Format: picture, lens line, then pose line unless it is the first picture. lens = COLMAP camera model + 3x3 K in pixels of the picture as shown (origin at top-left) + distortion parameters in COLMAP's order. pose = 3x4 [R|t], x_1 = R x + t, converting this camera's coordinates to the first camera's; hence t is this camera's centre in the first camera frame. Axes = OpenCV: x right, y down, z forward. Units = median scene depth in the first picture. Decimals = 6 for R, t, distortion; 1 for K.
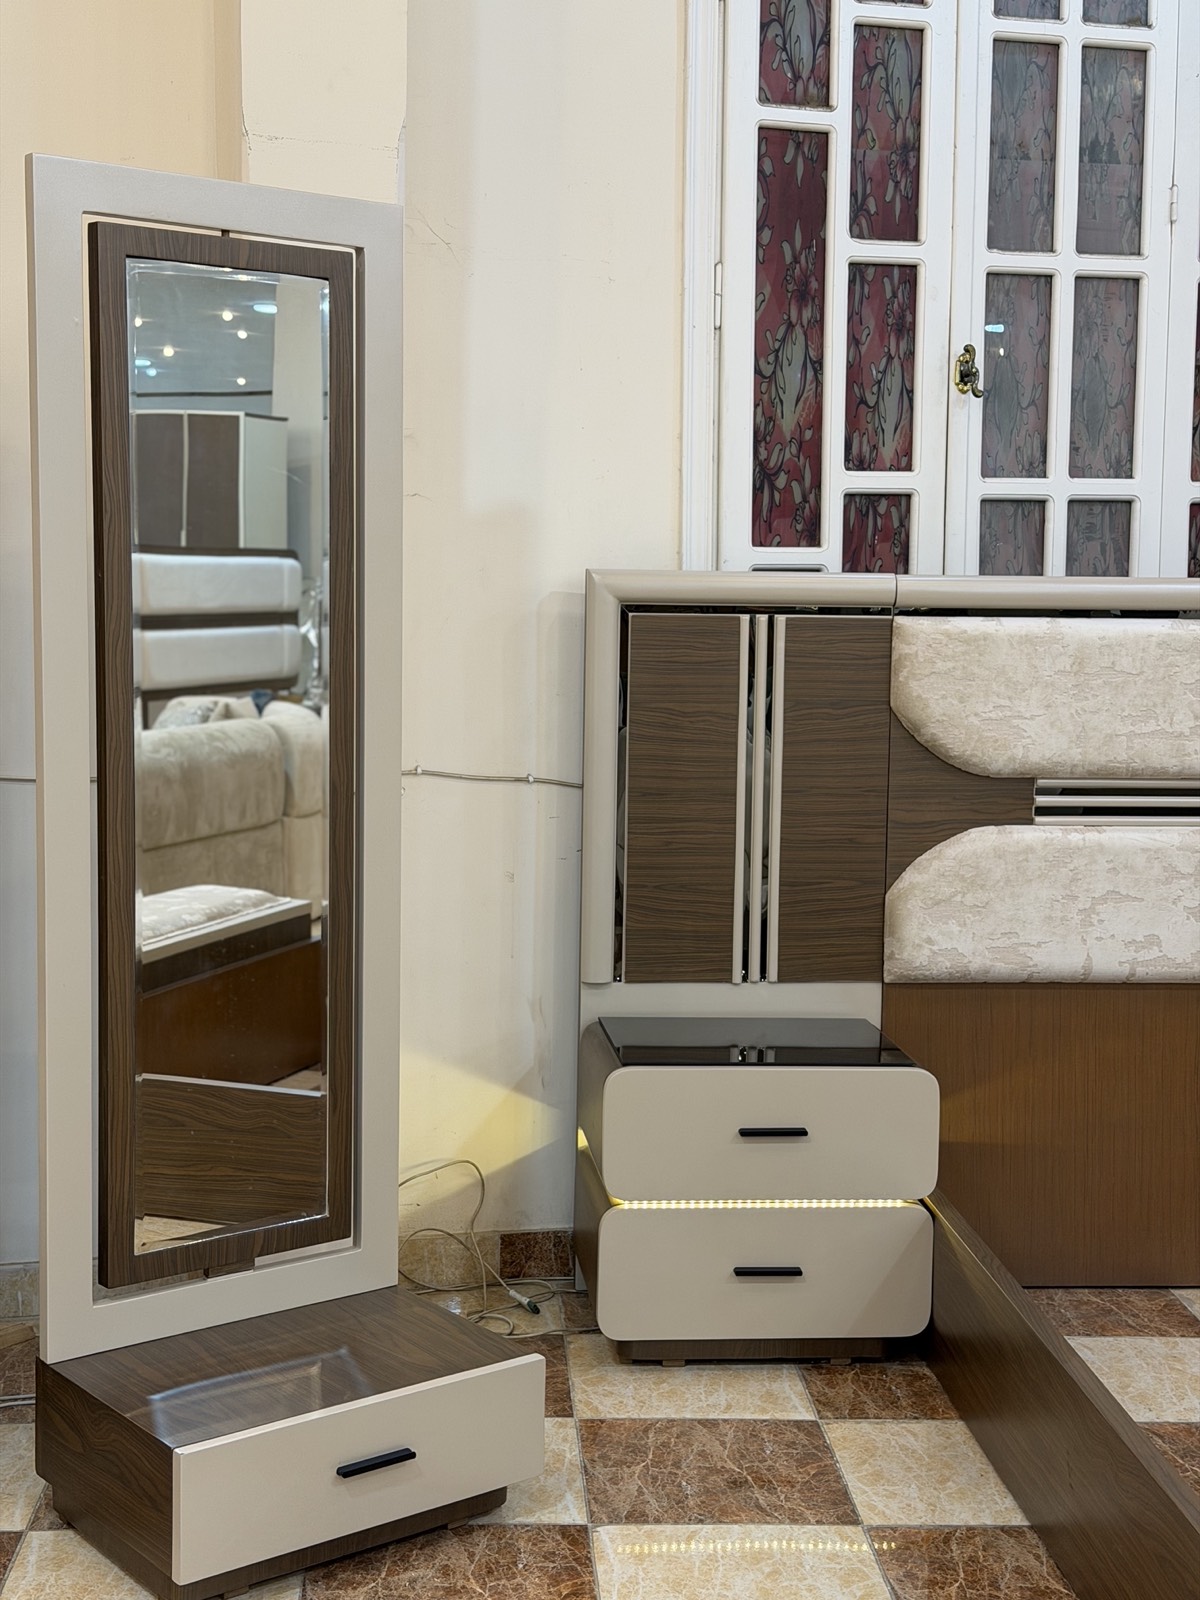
lens RADIAL K [[2233.2, 0, 594.9], [0, 2233.2, 799.3], [0, 0, 1]] dist [0.098334, 0.000000]
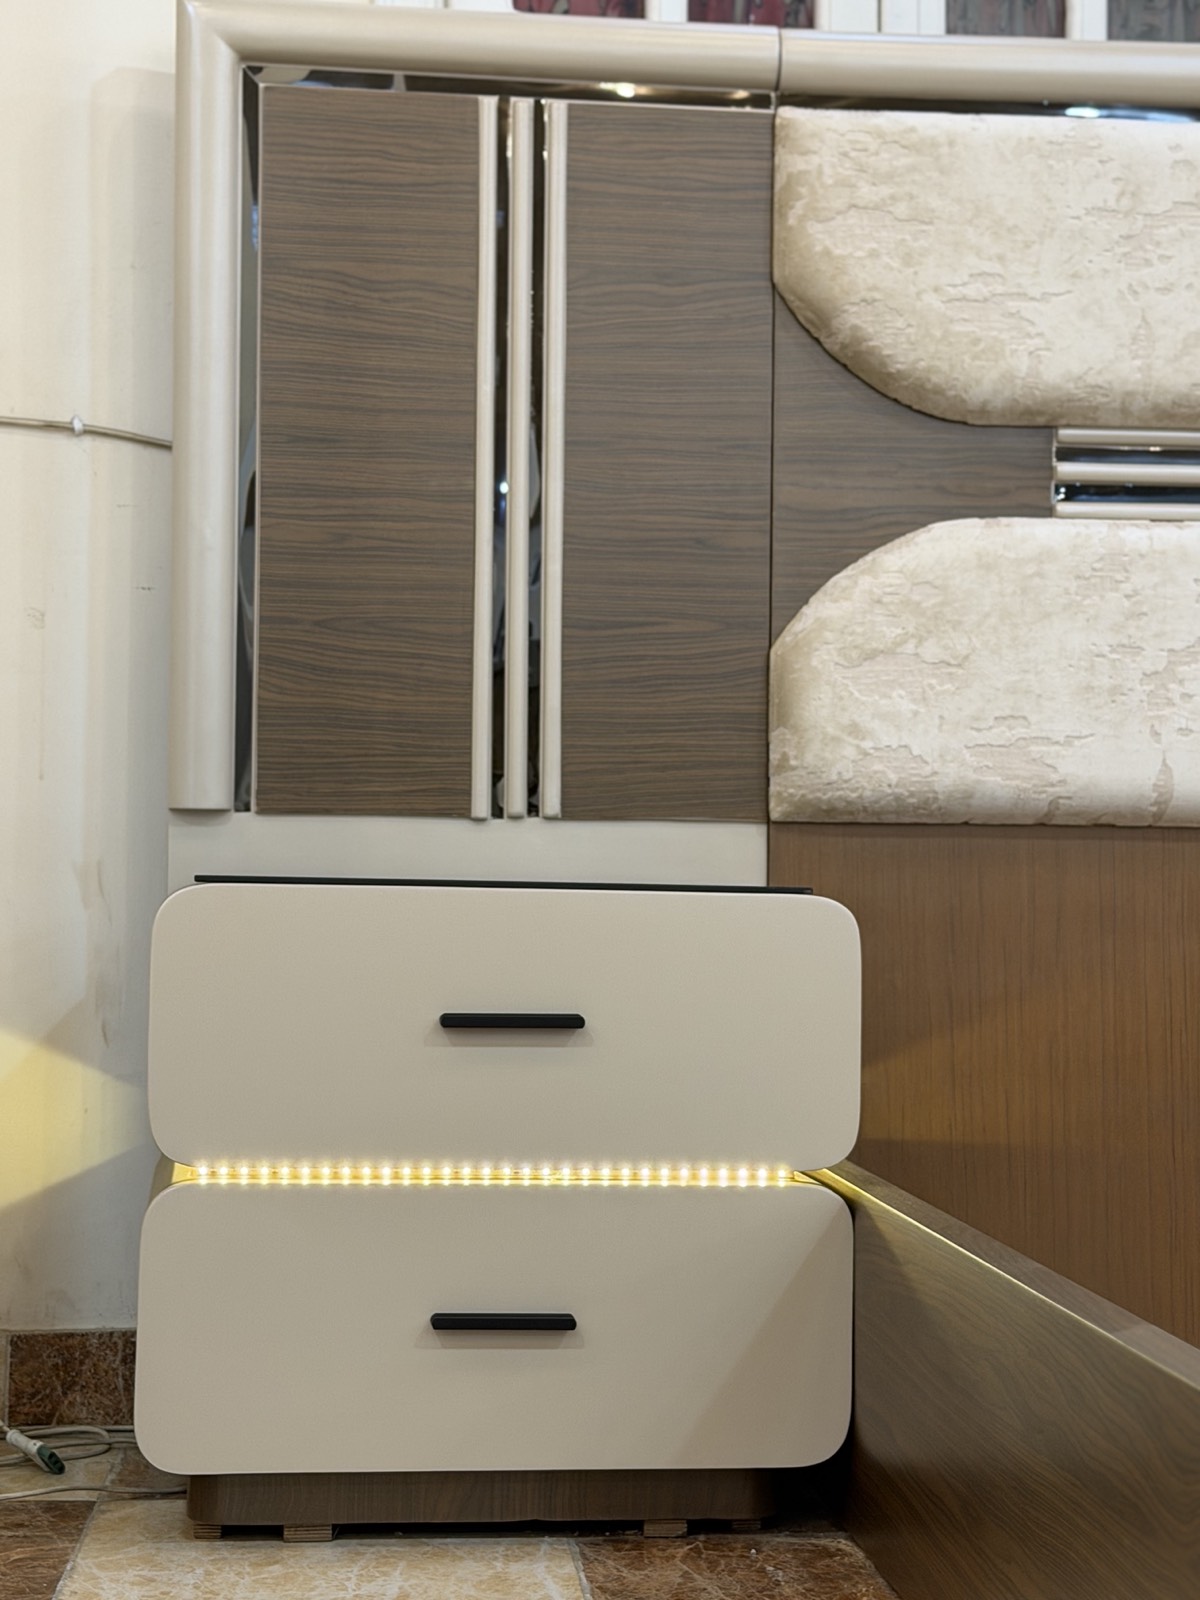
lens RADIAL K [[2935.4, 0, 605.7], [0, 2935.4, 800.0], [0, 0, 1]] dist [0.118618, 0.000000]
pose [[0.999689, -0.004221, 0.024570, 0.075936], [0.007126, 0.992827, -0.119343, 0.158986], [-0.023890, 0.119481, 0.992549, 0.337336]]
